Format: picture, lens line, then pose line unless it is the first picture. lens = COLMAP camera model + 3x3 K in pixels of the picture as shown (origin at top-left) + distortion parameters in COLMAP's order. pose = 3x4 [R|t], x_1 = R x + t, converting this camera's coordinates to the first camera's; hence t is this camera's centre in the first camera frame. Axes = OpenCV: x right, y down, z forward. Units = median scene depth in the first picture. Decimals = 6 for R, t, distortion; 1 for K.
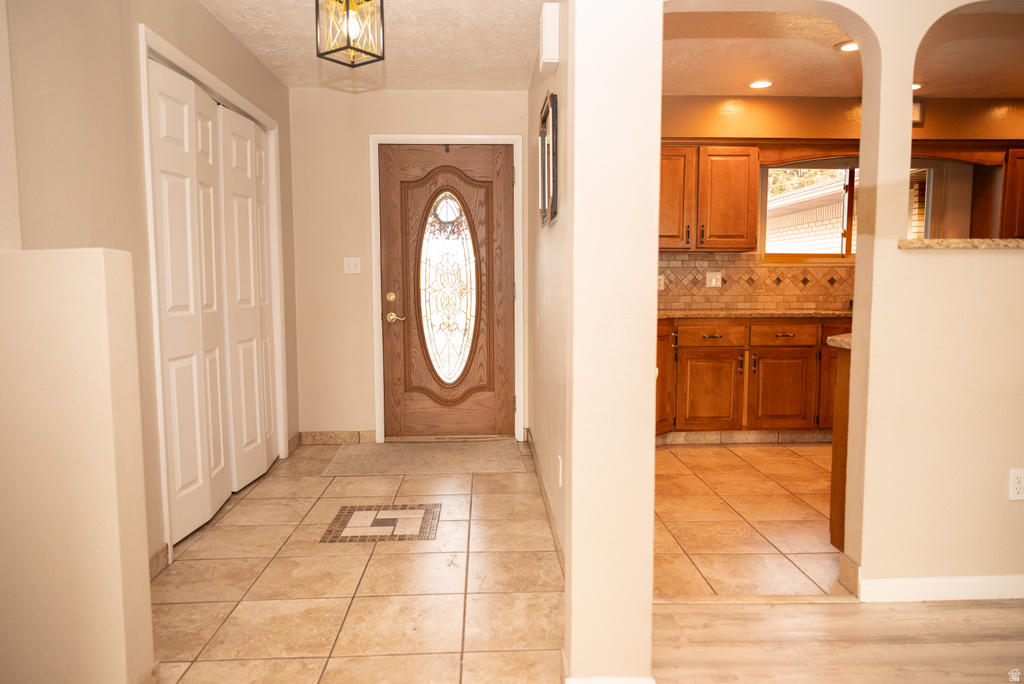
lens RADIAL K [[706.7, 0, 512.0], [0, 706.7, 342.0], [0, 0, 1]] dist [-0.001678, -0.002250]
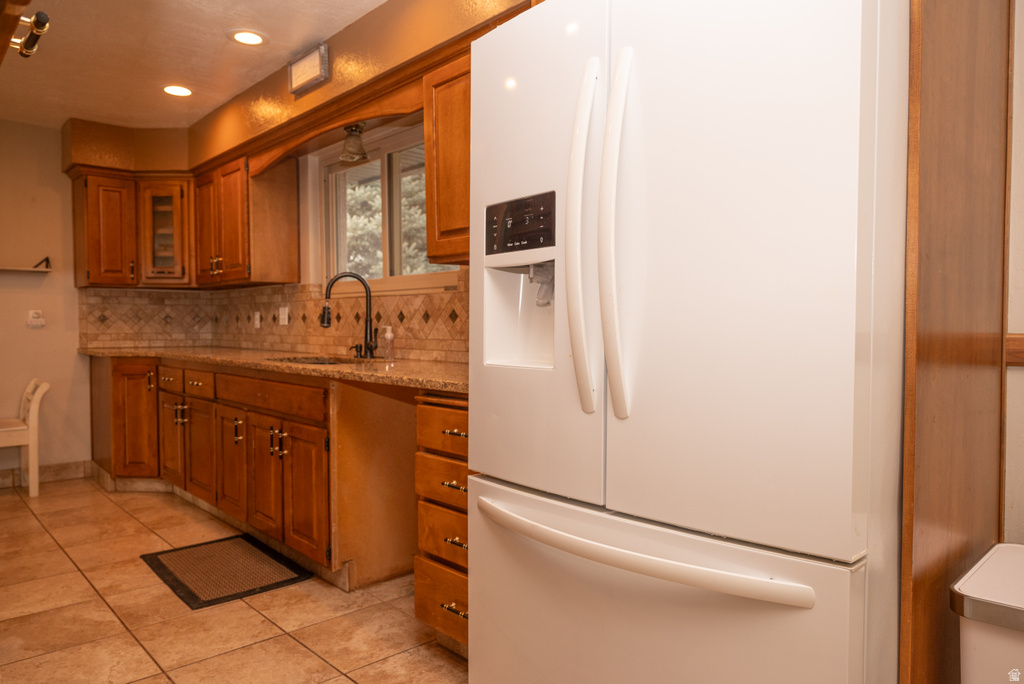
lens RADIAL K [[685.7, 0, 515.8], [0, 685.7, 345.0], [0, 0, 1]] dist [-0.000692, 0.000120]
pose [[0.649234, 0.025472, -0.760162, 1.169070], [-0.063077, 0.997799, -0.020438, -0.058605], [0.757969, 0.061218, 0.649412, 0.725772]]
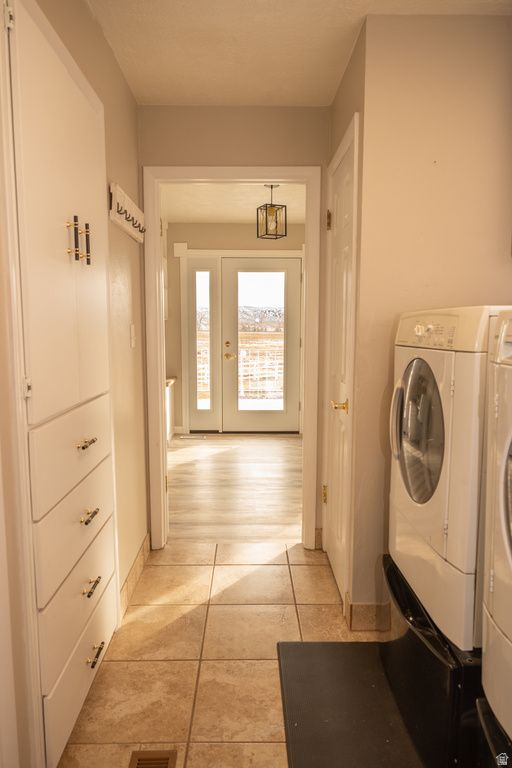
lens RADIAL K [[530.1, 0, 256.0], [0, 530.1, 384.0], [0, 0, 1]] dist [-0.001678, -0.002250]
pose [[0.028704, -0.108673, 0.993663, 0.408600], [0.087253, 0.990551, 0.105812, -0.101072], [-0.995773, 0.083662, 0.037914, 0.860867]]
